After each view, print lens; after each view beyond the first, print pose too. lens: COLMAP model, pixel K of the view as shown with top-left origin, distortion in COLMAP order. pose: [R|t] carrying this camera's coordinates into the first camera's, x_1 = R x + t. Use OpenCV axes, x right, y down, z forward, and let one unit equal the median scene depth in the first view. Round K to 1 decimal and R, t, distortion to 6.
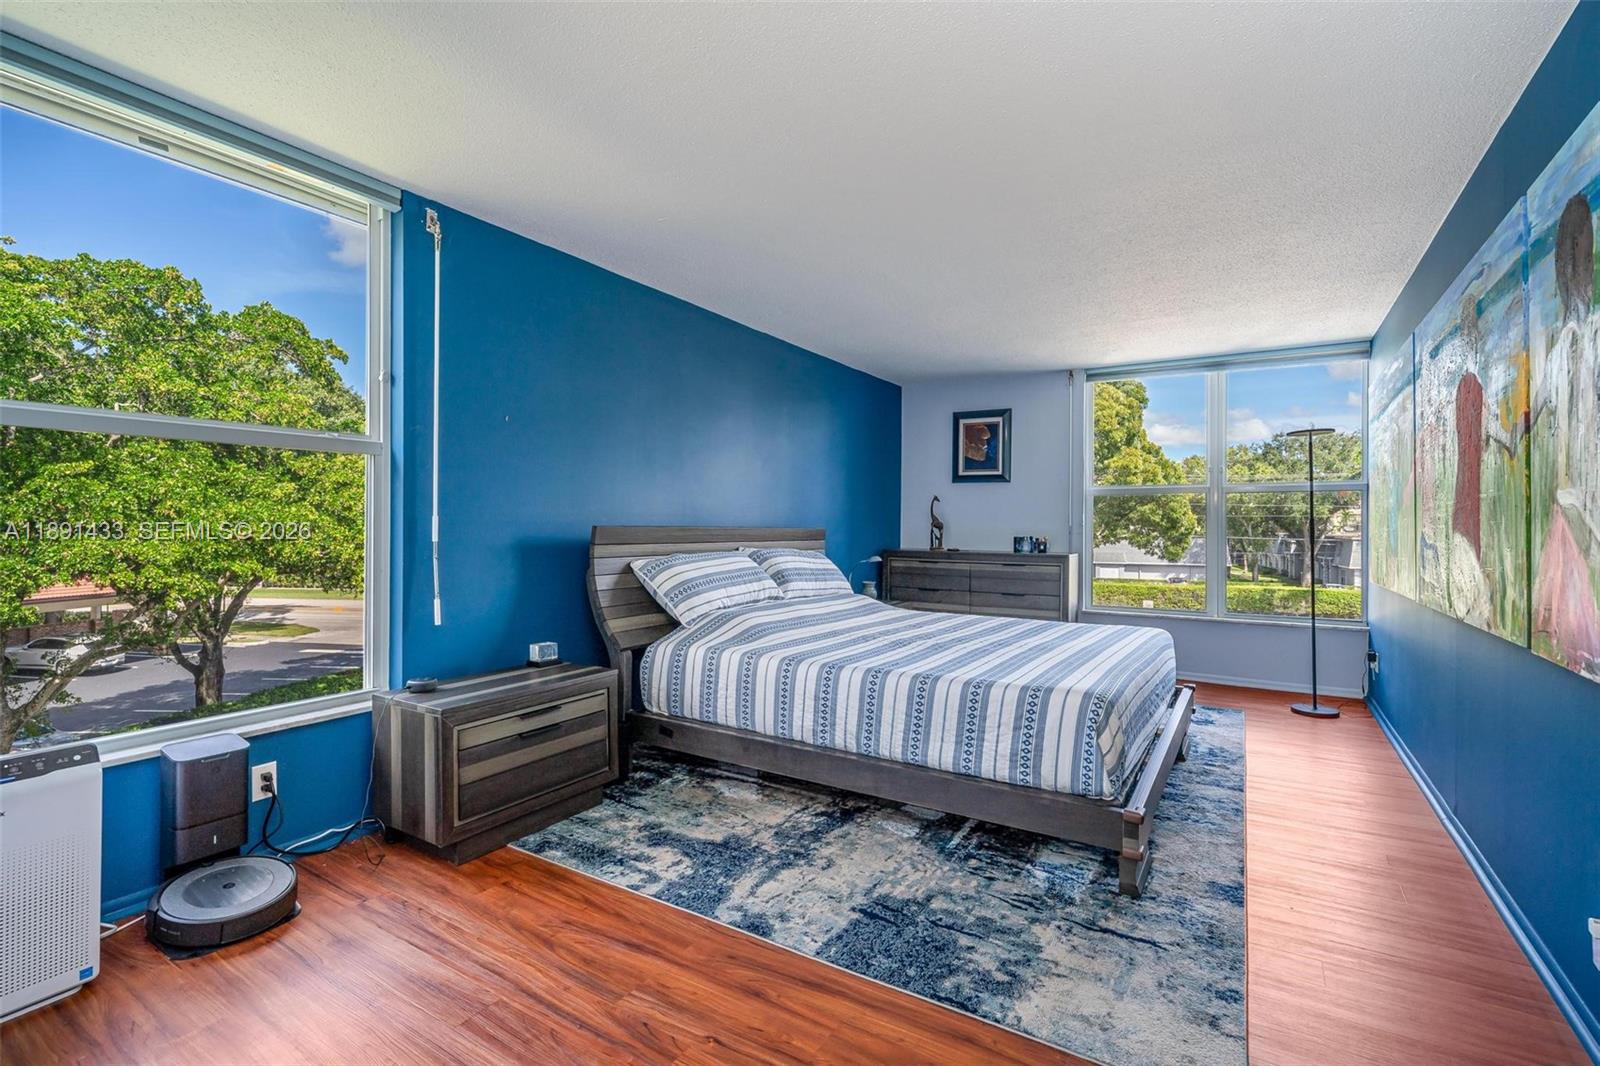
lens RADIAL K [[733.0, 0, 798.6], [0, 733.0, 524.6], [0, 0, 1]] dist [0.004961, 0.000677]
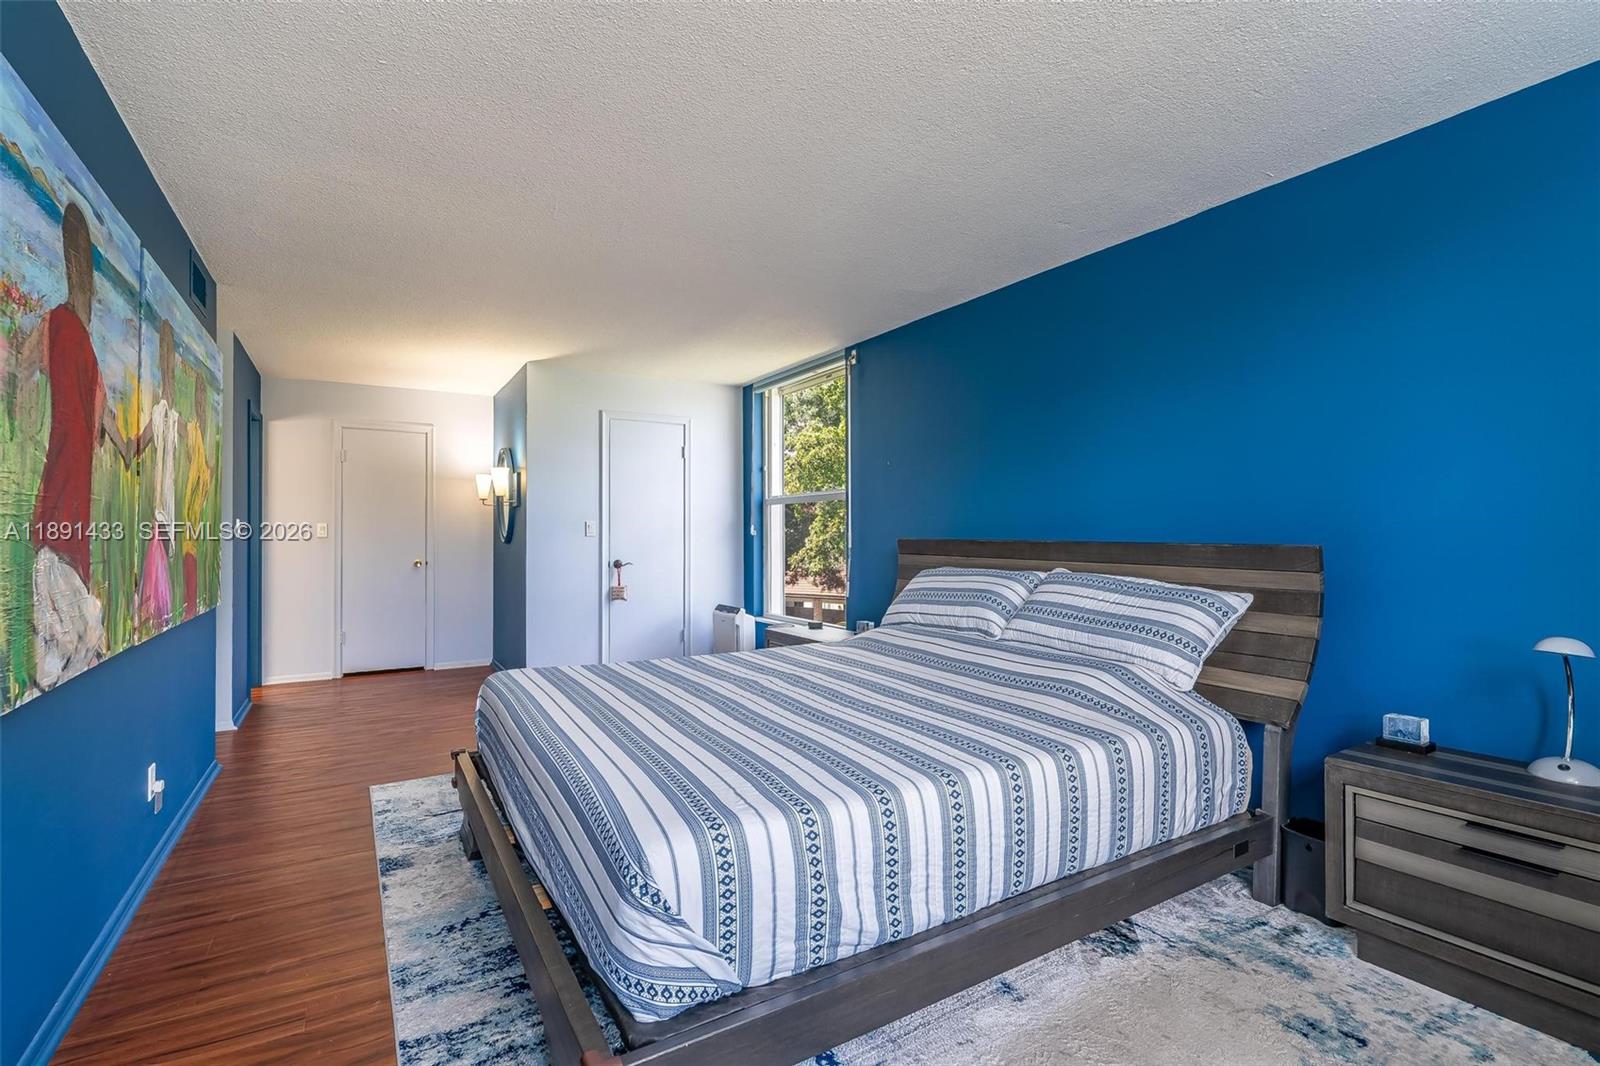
lens RADIAL K [[733.0, 0, 812.3], [0, 733.0, 528.0], [0, 0, 1]] dist [0.004961, 0.000677]
pose [[-0.442237, -0.008634, -0.896857, 0.990255], [-0.004183, 0.999963, -0.007564, -0.005510], [0.896889, 0.000406, -0.442256, 1.560081]]
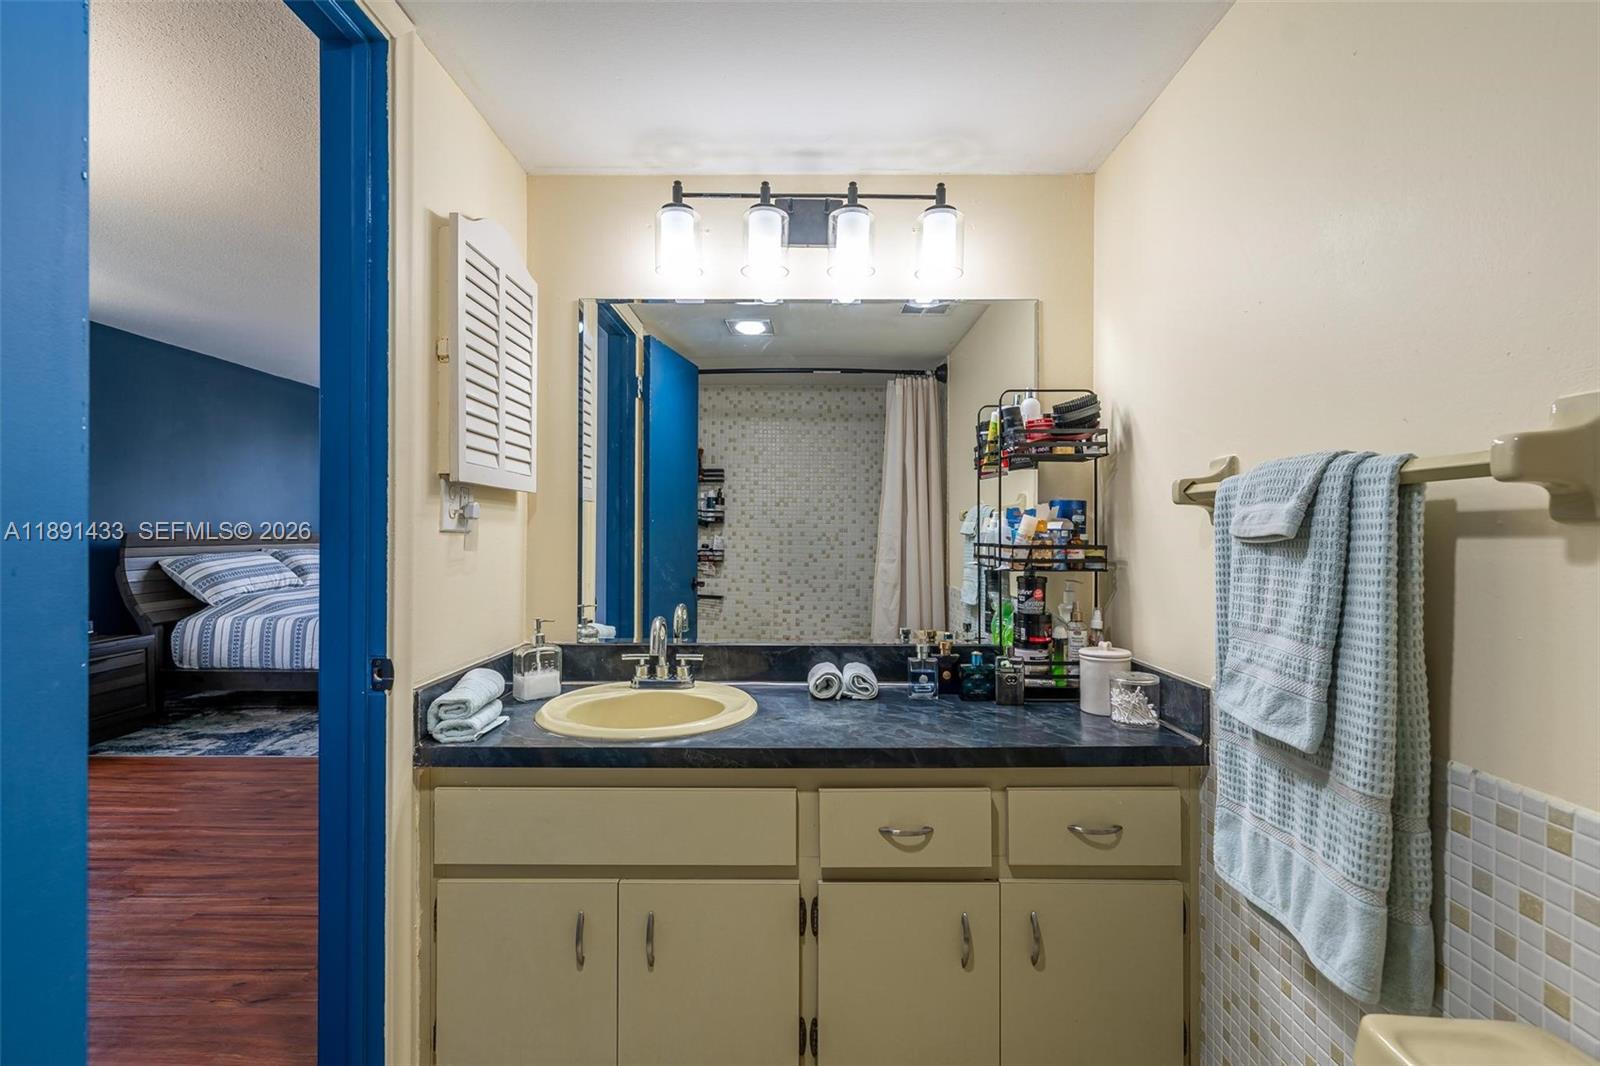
lens RADIAL K [[733.0, 0, 800.1], [0, 733.0, 528.2], [0, 0, 1]] dist [0.004961, 0.000677]
pose [[0.852693, -0.005054, 0.522388, 0.071906], [0.004887, 0.999987, 0.001697, -0.003471], [-0.522390, 0.001106, 0.852706, -0.840164]]
